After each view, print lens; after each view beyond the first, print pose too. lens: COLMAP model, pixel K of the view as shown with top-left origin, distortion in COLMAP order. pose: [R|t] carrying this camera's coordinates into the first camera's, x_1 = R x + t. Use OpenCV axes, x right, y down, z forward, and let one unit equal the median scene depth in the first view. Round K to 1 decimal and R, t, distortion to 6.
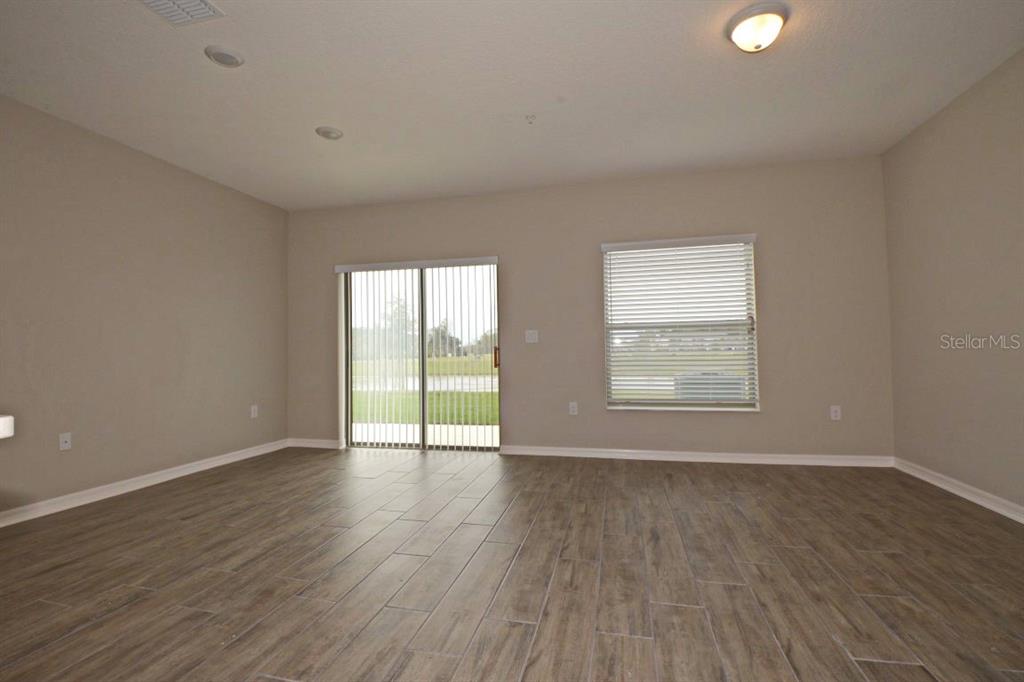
lens RADIAL K [[458.2, 0, 511.3], [0, 458.2, 343.2], [0, 0, 1]] dist [0.010107, -0.022889]
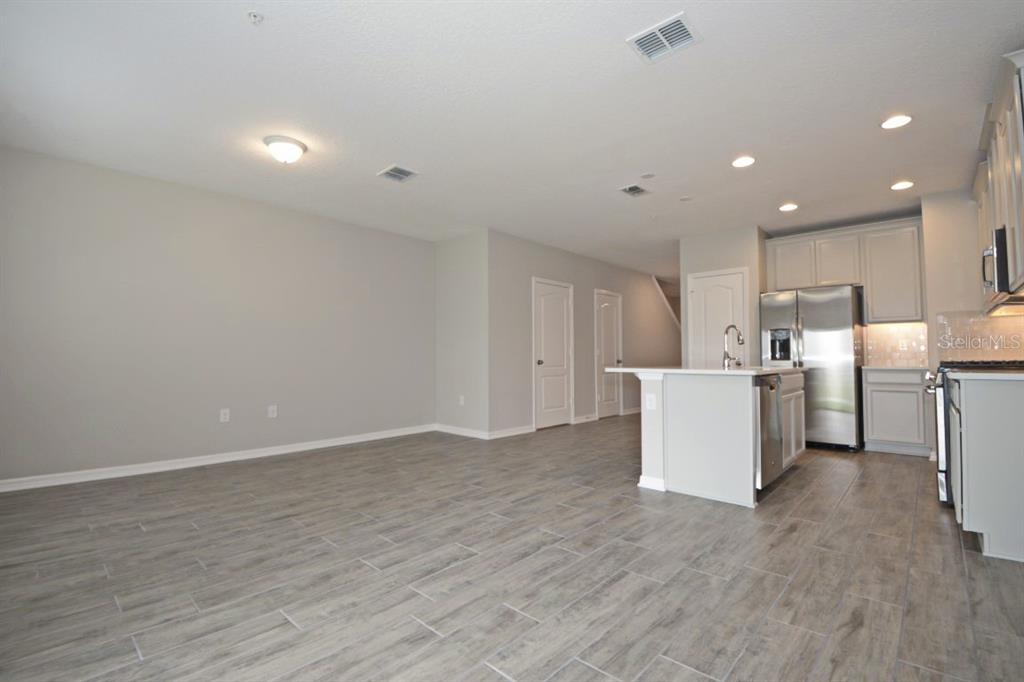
lens RADIAL K [[458.2, 0, 511.3], [0, 458.2, 343.2], [0, 0, 1]] dist [0.010107, -0.022889]
pose [[-0.869367, 0.032856, 0.493074, -0.892951], [0.005799, 0.998397, -0.056302, 0.053852], [-0.494134, -0.046087, -0.868164, 2.004389]]
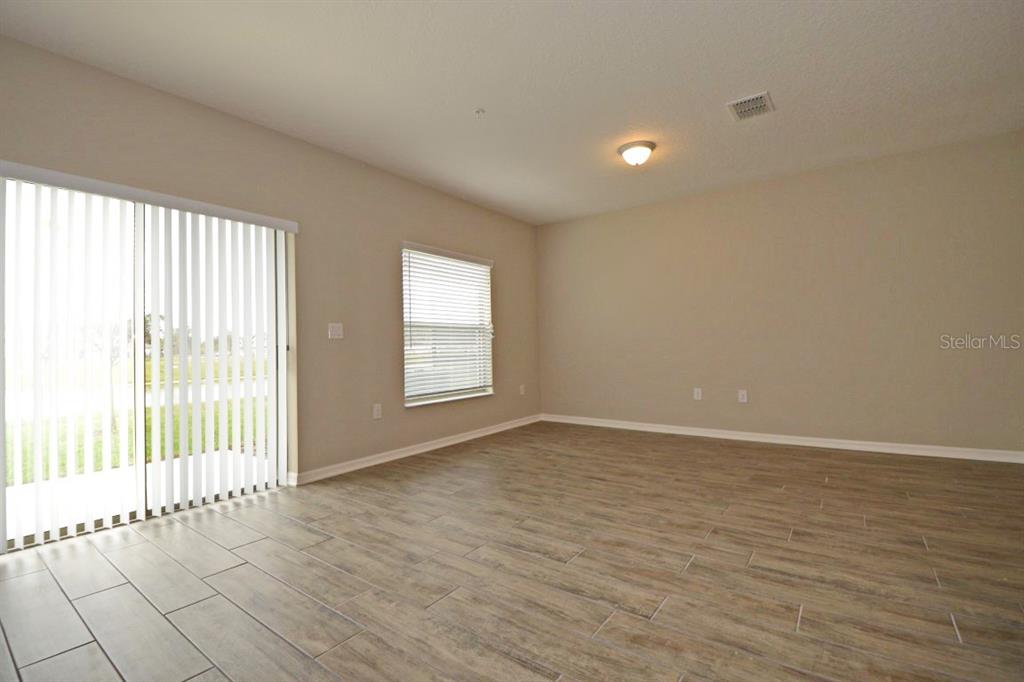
lens RADIAL K [[458.2, 0, 511.3], [0, 458.2, 343.2], [0, 0, 1]] dist [0.010107, -0.022889]
pose [[0.391661, 0.013348, 0.920013, -1.223910], [-0.004637, 0.999911, -0.012533, 0.033979], [-0.920098, 0.000642, 0.391688, 0.796944]]
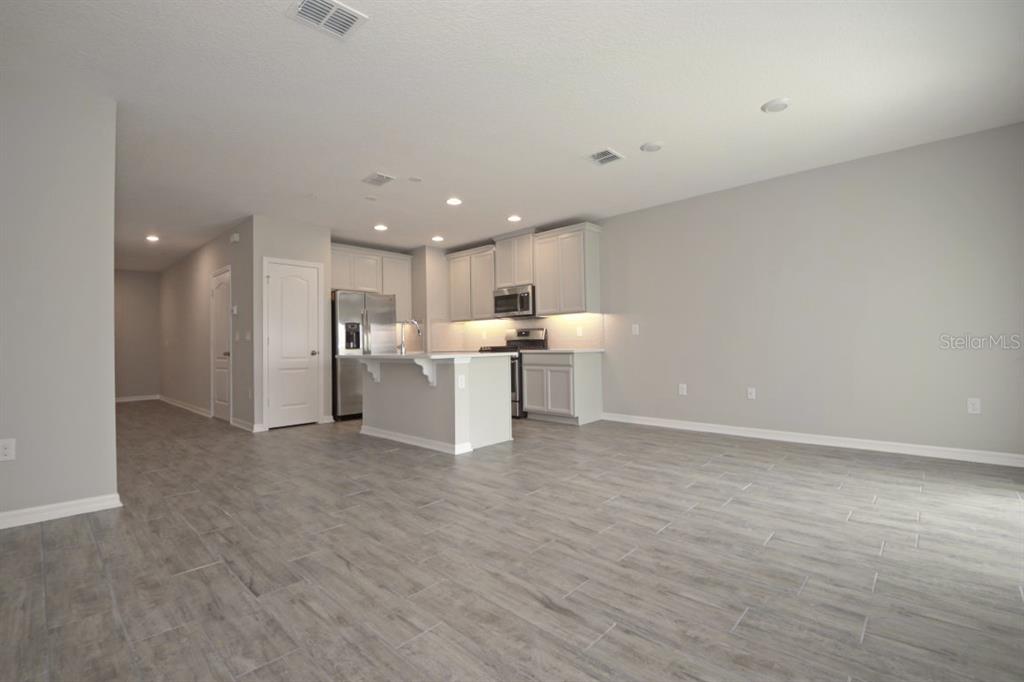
lens RADIAL K [[455.3, 0, 512.0], [0, 455.3, 341.0], [0, 0, 1]] dist [0.024575, -0.035388]
pose [[-0.495139, 0.017754, -0.868632, 1.086400], [0.040476, 0.999177, -0.002651, 0.012345], [0.867870, -0.036471, -0.495451, 1.494311]]
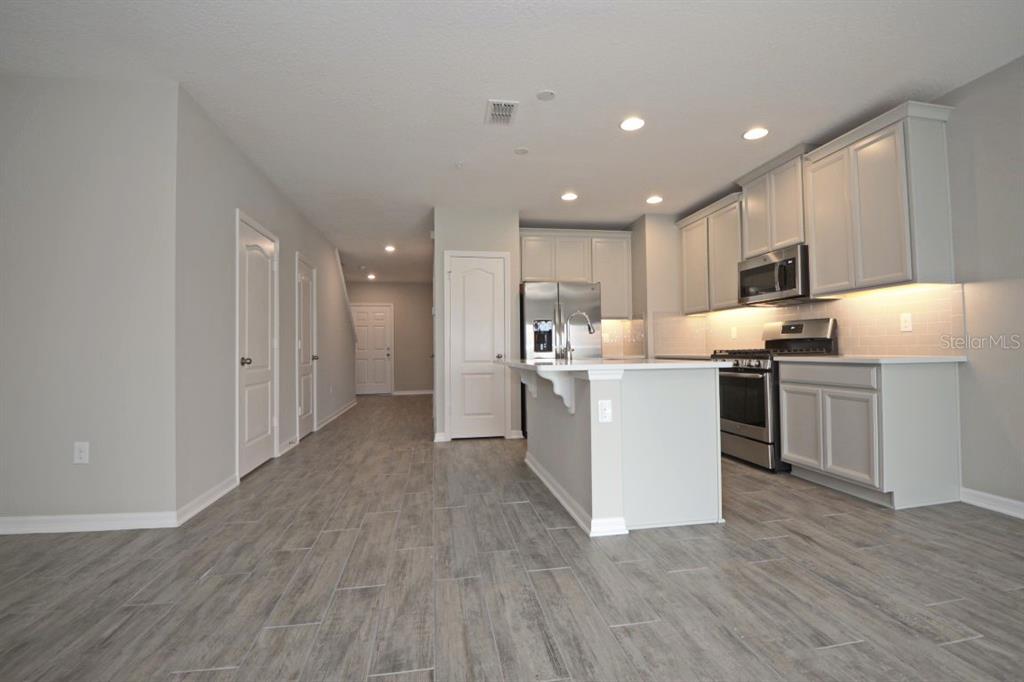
lens RADIAL K [[455.3, 0, 512.0], [0, 455.3, 341.0], [0, 0, 1]] dist [0.024575, -0.035388]
pose [[-0.918532, 0.020745, -0.394803, 0.155267], [0.035371, 0.998930, -0.029803, 0.022561], [0.393762, -0.041339, -0.918282, 1.296324]]
